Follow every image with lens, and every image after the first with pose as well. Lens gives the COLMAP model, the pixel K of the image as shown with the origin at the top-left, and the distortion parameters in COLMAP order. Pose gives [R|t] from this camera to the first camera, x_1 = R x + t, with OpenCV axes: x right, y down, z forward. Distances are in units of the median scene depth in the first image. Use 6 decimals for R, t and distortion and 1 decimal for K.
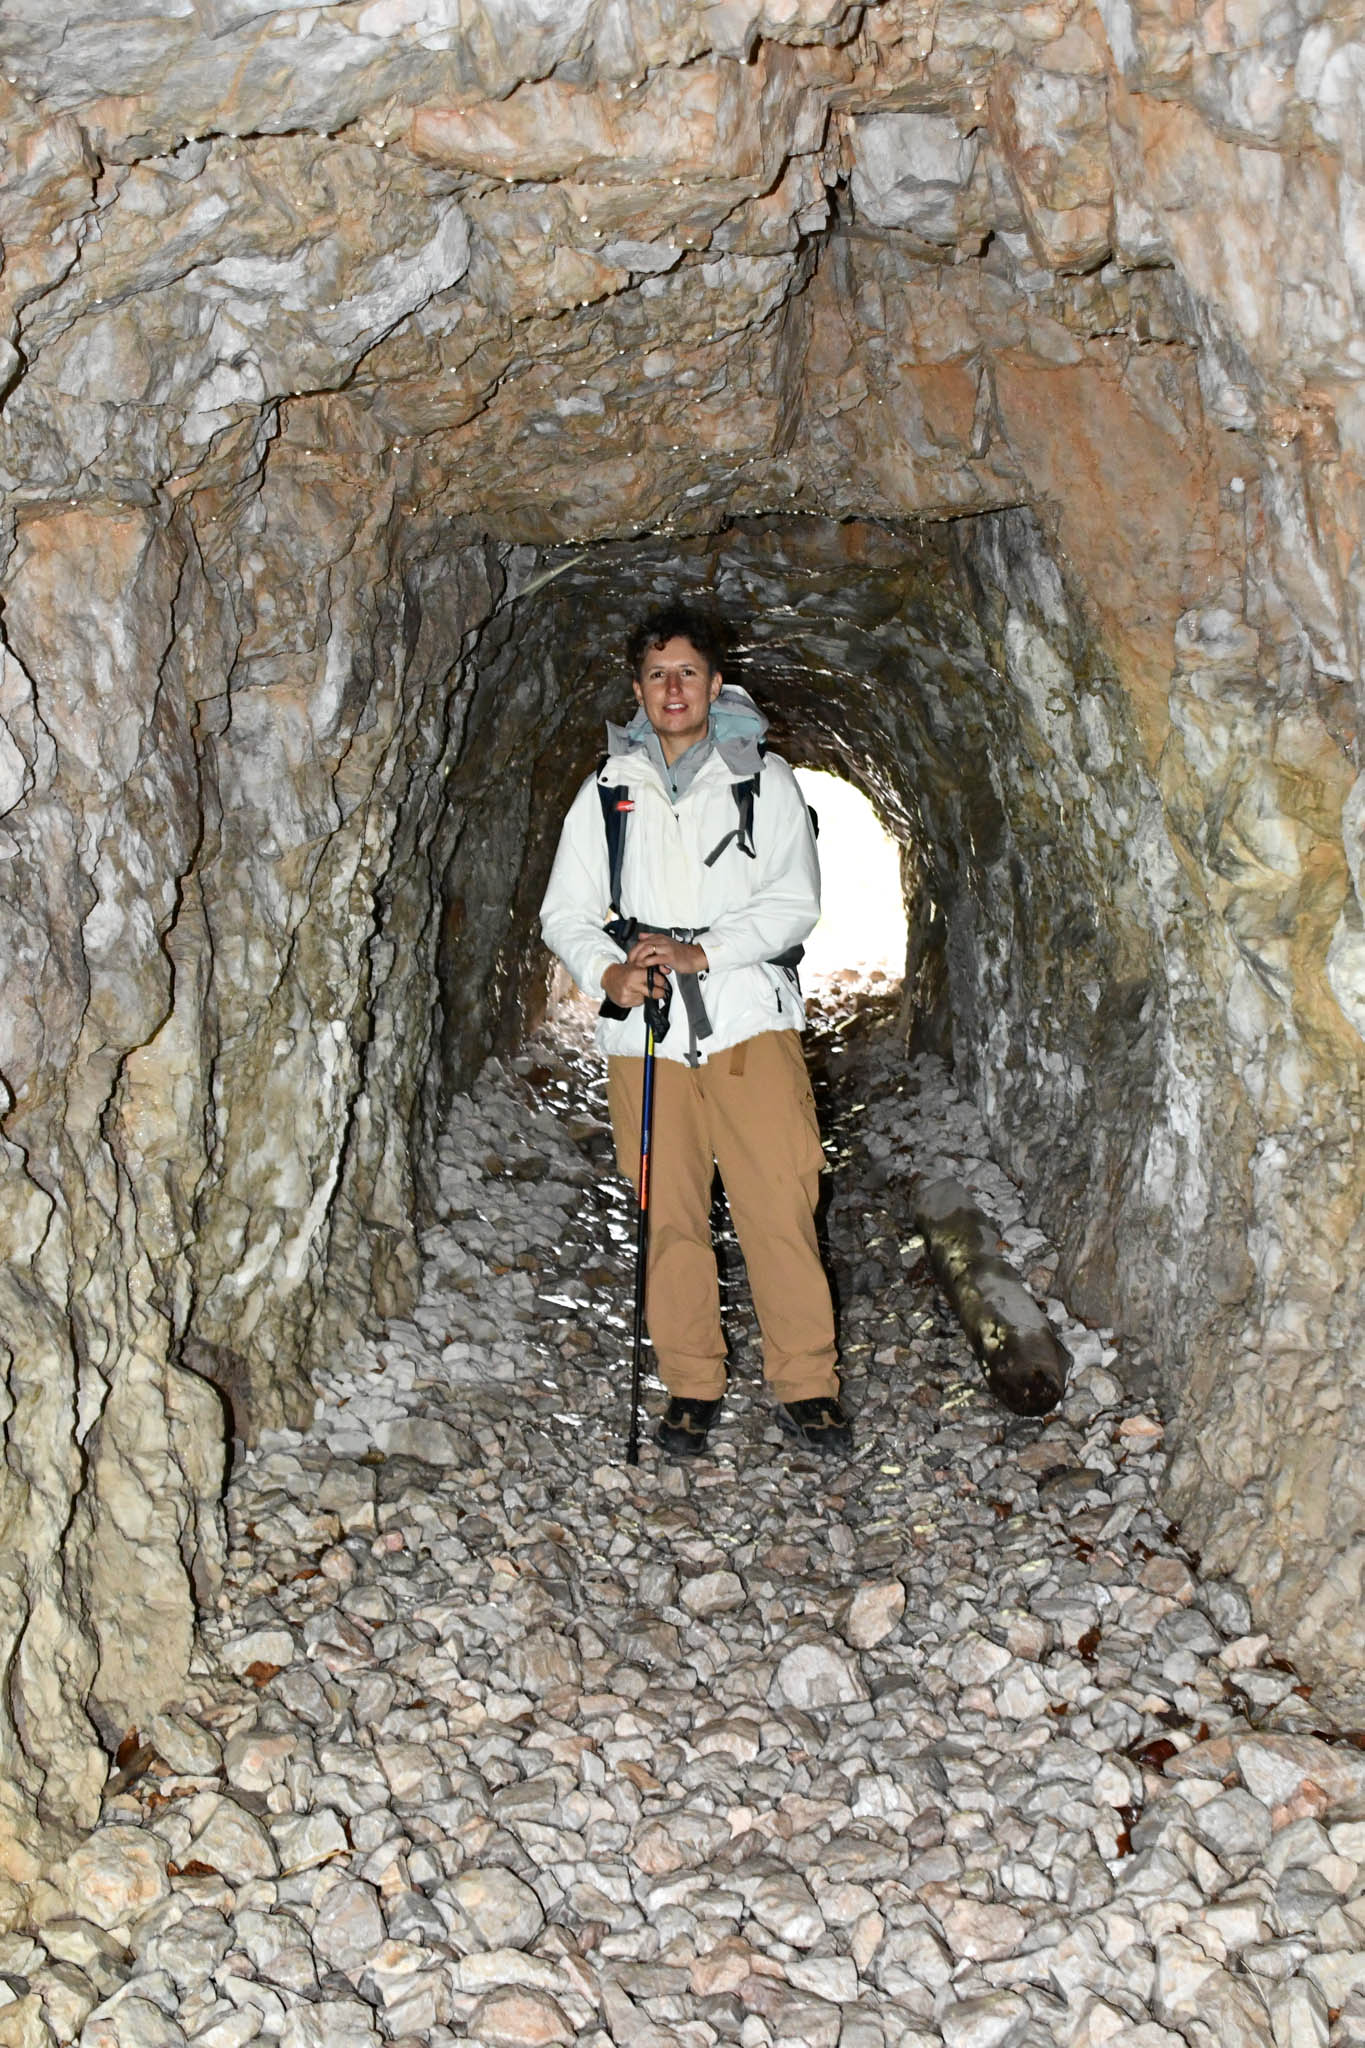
lens RADIAL K [[4193.8, 0, 461.4], [0, 4193.8, 1024.3], [0, 0, 1]] dist [-0.279218, 0.614786]
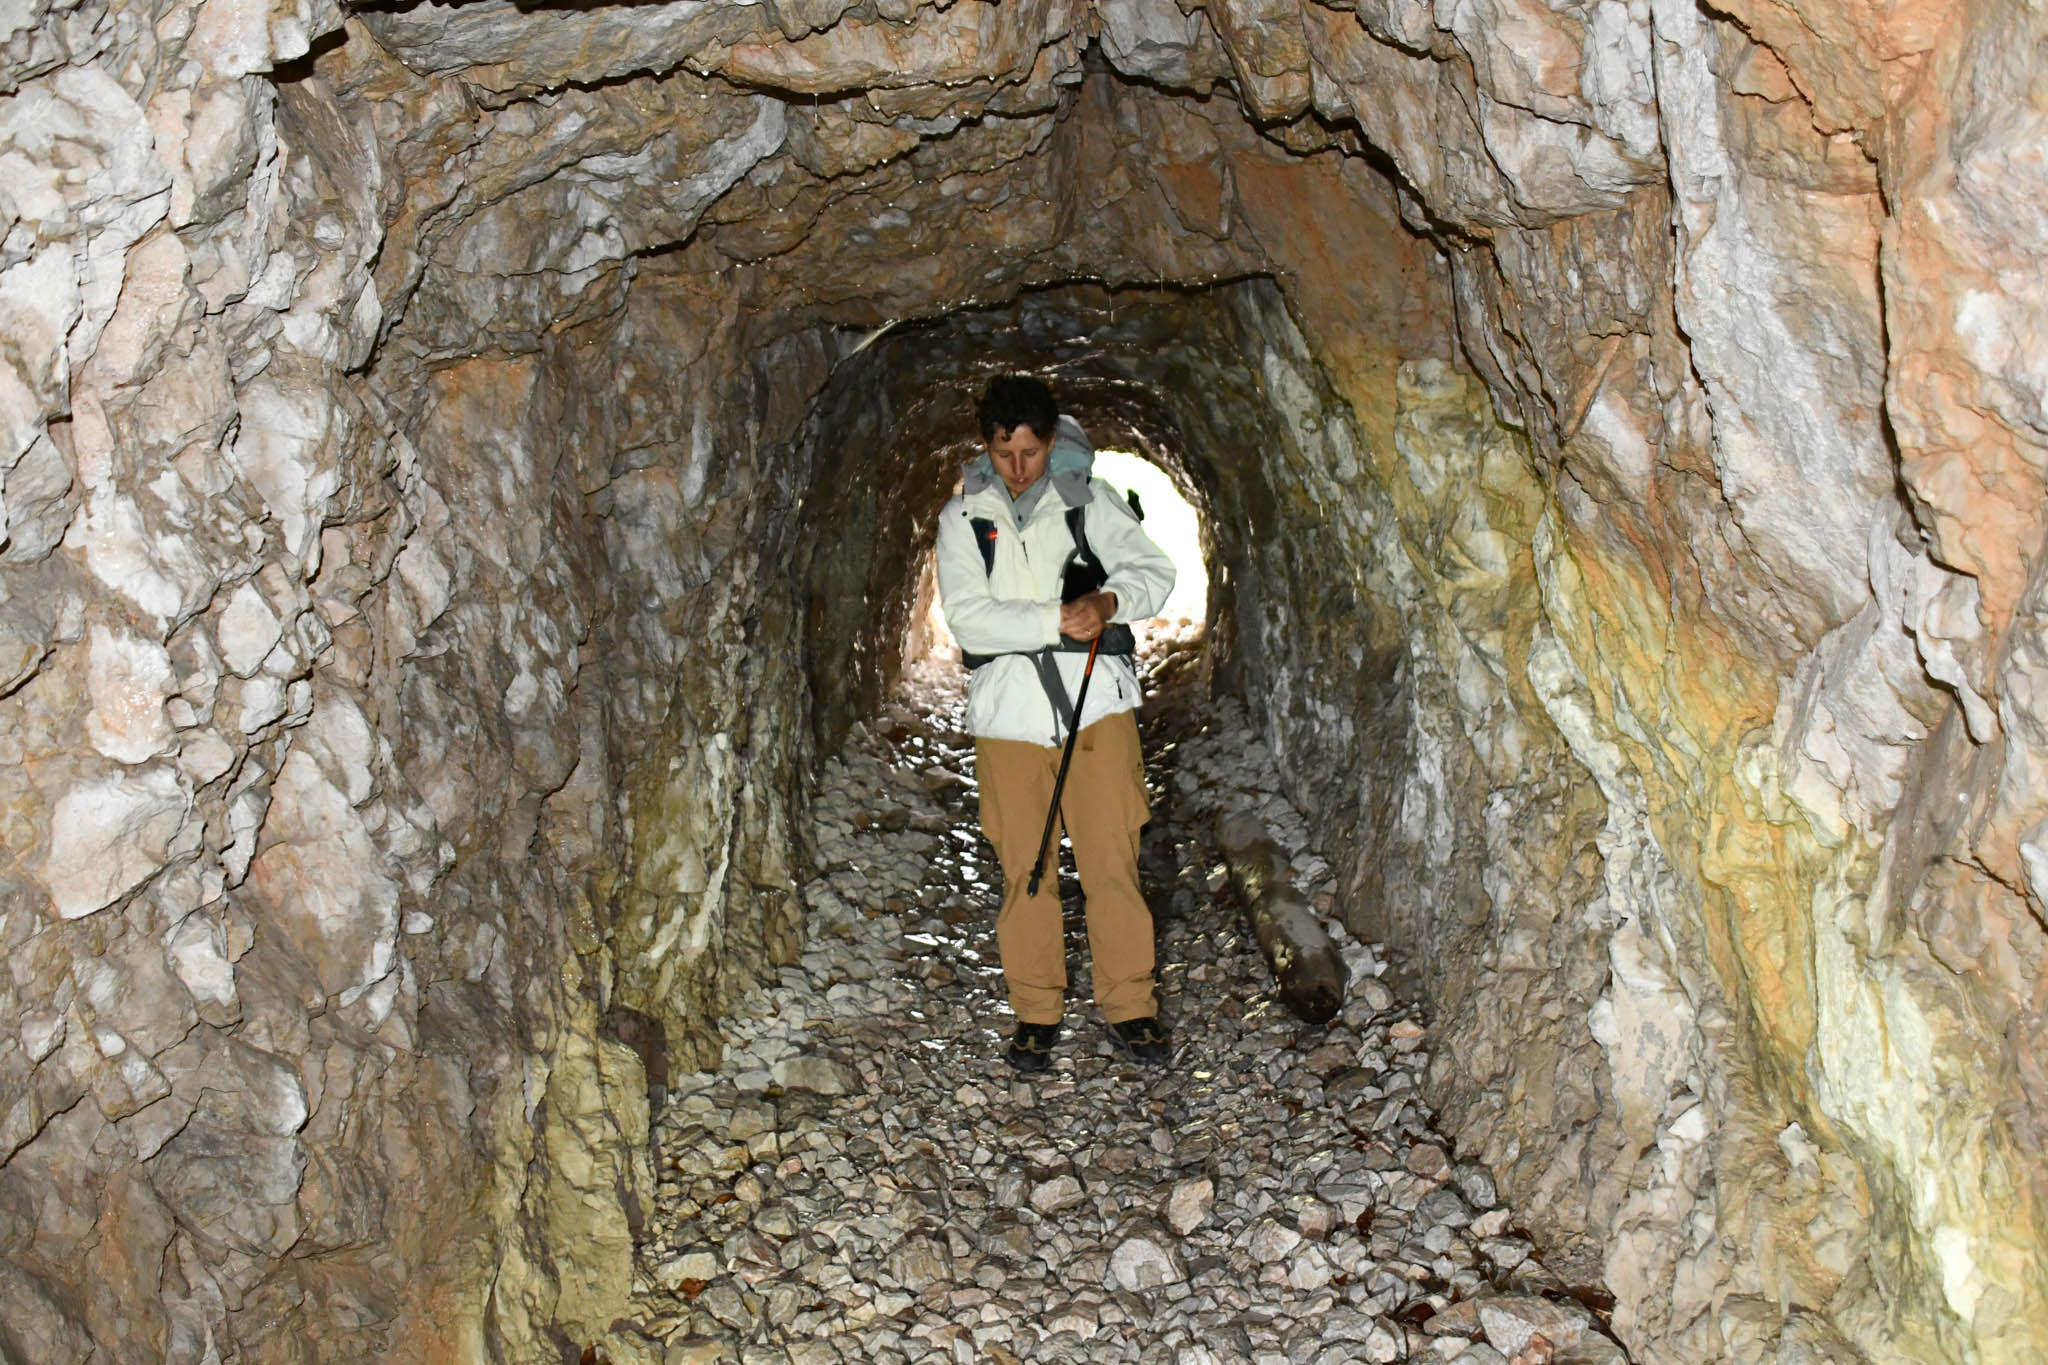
lens RADIAL K [[4193.8, 0, 1024.0], [0, 4193.8, 682.5], [0, 0, 1]] dist [-0.279218, 0.614786]
pose [[0.997622, -0.060769, 0.032511, 0.019684], [0.058586, 0.996208, 0.064323, -0.090182], [-0.036296, -0.062265, 0.997399, -0.204713]]
